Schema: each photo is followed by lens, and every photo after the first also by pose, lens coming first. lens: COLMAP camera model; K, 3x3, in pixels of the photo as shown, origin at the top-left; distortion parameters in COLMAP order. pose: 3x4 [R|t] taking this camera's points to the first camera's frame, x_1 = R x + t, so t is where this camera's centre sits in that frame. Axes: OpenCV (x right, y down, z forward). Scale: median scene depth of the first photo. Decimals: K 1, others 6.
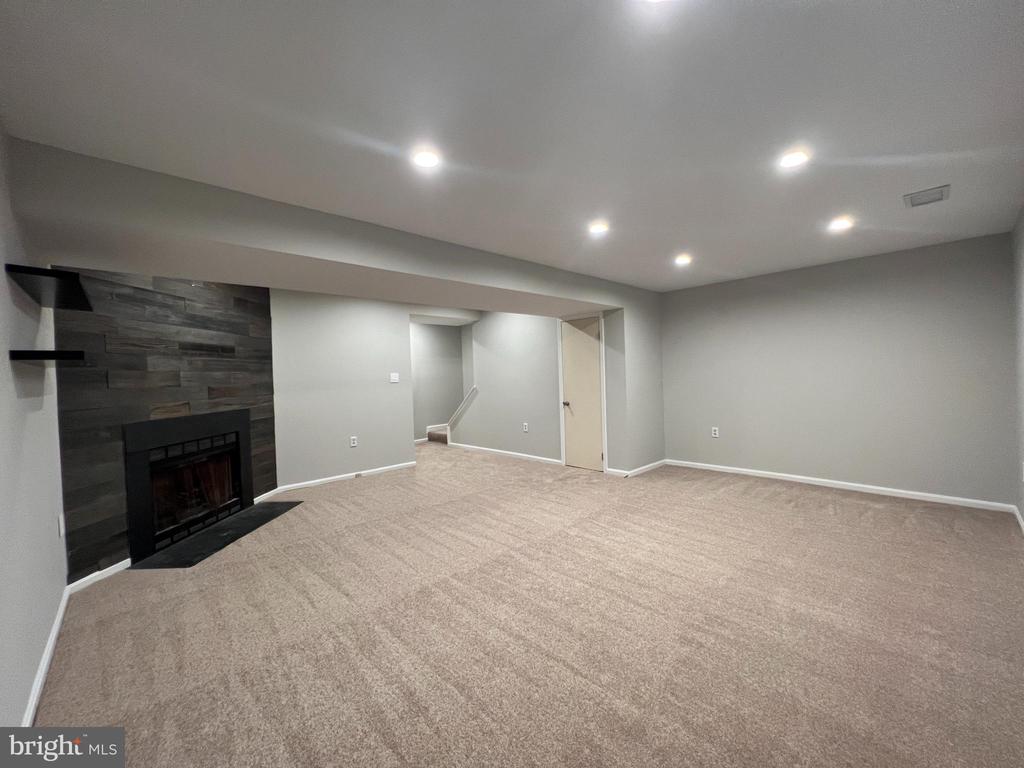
lens RADIAL K [[409.5, 0, 512.1], [0, 409.5, 382.2], [0, 0, 1]] dist [-0.003740, 0.001102]
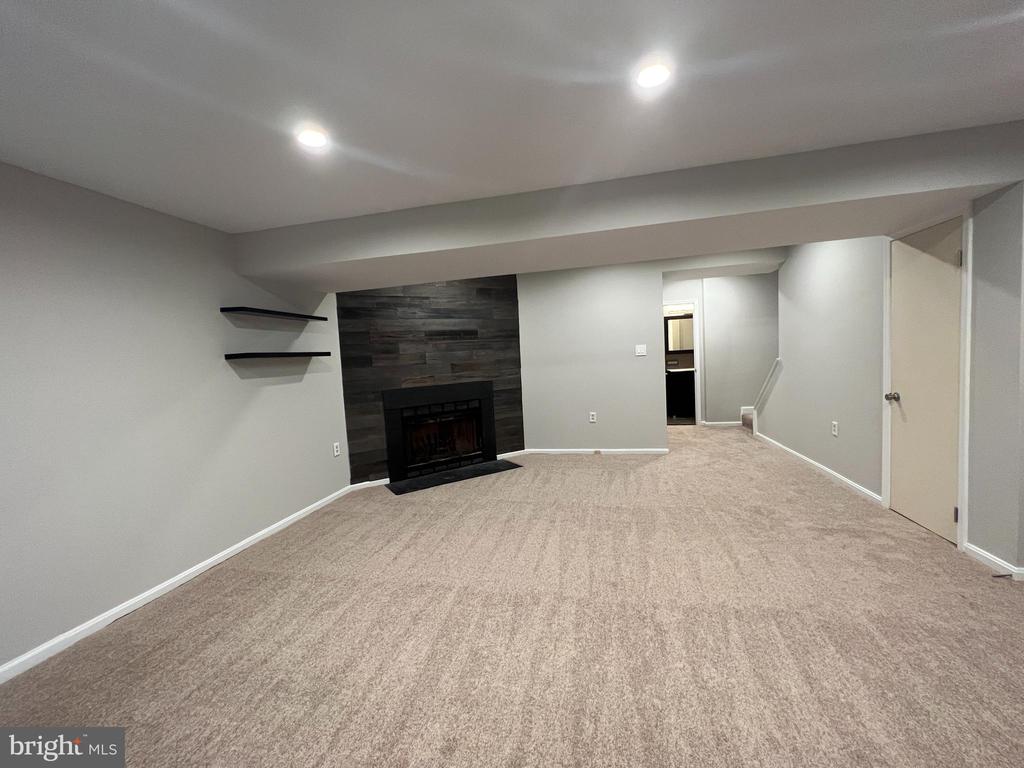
lens RADIAL K [[411.1, 0, 512.4], [0, 411.1, 381.3], [0, 0, 1]] dist [-0.006850, 0.002172]
pose [[0.556378, 0.053752, -0.829189, 0.425649], [0.021671, 0.996627, 0.079147, -0.029633], [0.830647, -0.062005, 0.553336, 0.418209]]
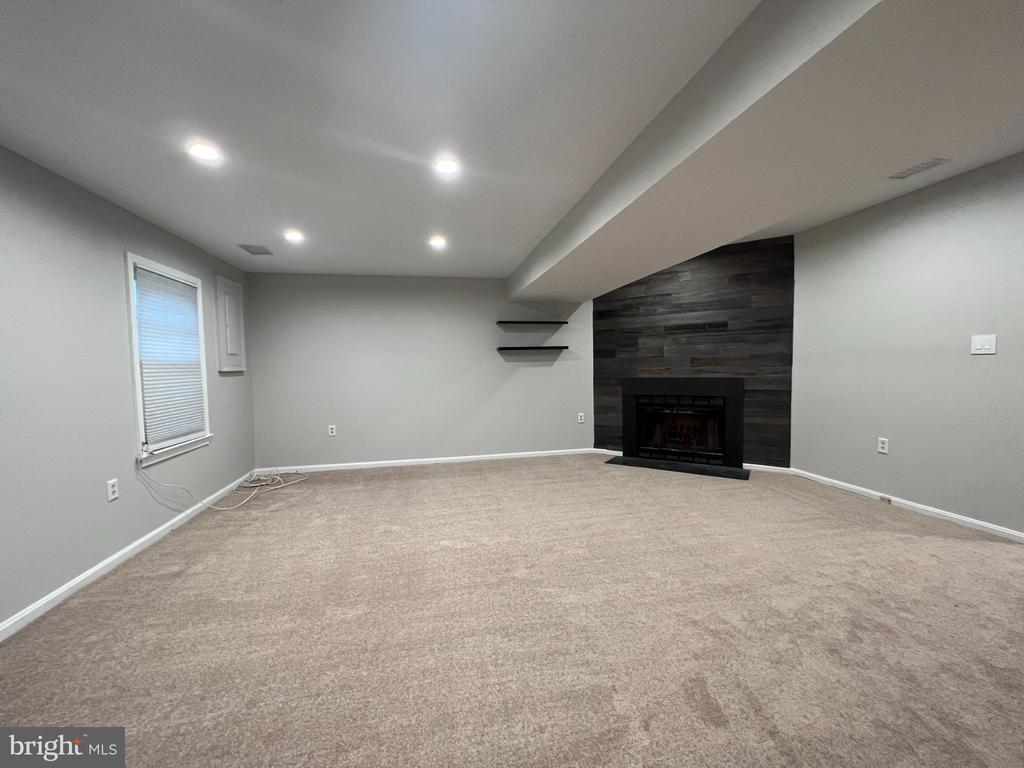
lens RADIAL K [[409.5, 0, 512.0], [0, 409.5, 383.4], [0, 0, 1]] dist [-0.003740, 0.001102]
pose [[-0.530588, 0.082373, -0.843618, 0.621258], [0.022731, 0.996292, 0.082984, -0.025150], [0.847325, 0.024854, -0.530493, 1.153589]]
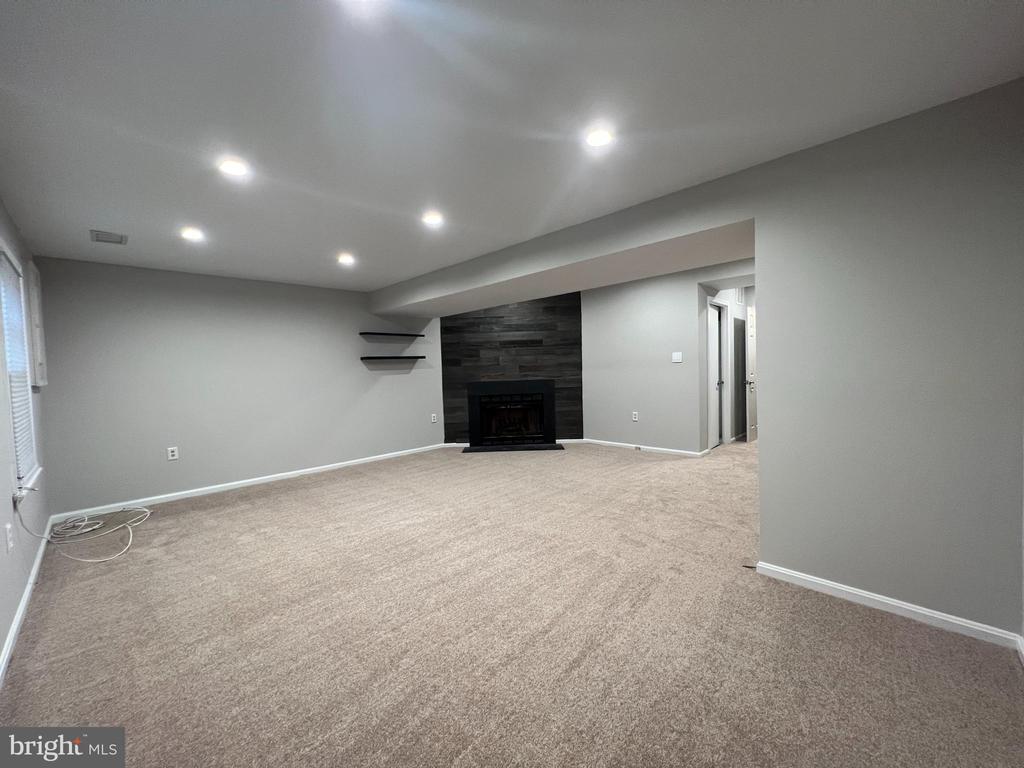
lens RADIAL K [[409.5, 0, 511.7], [0, 409.5, 384.0], [0, 0, 1]] dist [-0.003740, 0.001102]
pose [[0.023146, 0.073417, -0.997033, 0.933625], [0.014401, 0.997172, 0.073762, -0.035403], [0.999628, -0.016065, 0.022023, 0.887078]]
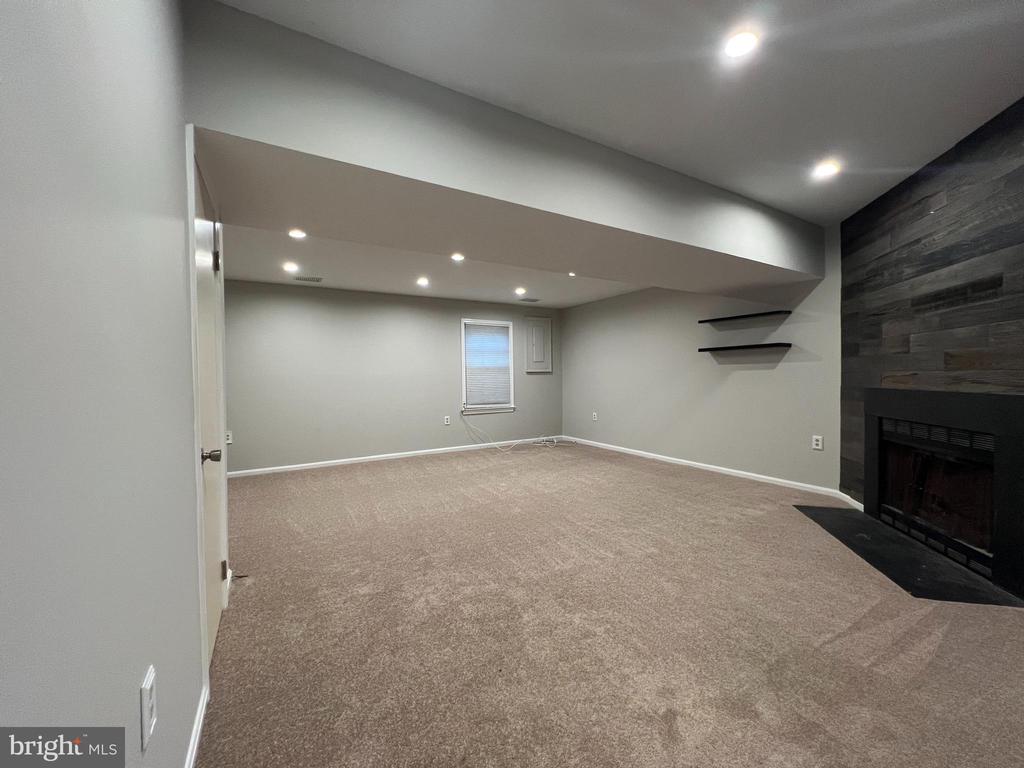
lens RADIAL K [[411.1, 0, 509.9], [0, 411.1, 382.0], [0, 0, 1]] dist [-0.006850, 0.002172]
pose [[-0.971430, 0.039538, 0.234011, -0.192808], [0.046721, 0.998589, 0.025232, 0.008971], [-0.232684, 0.035445, -0.971906, 1.743114]]
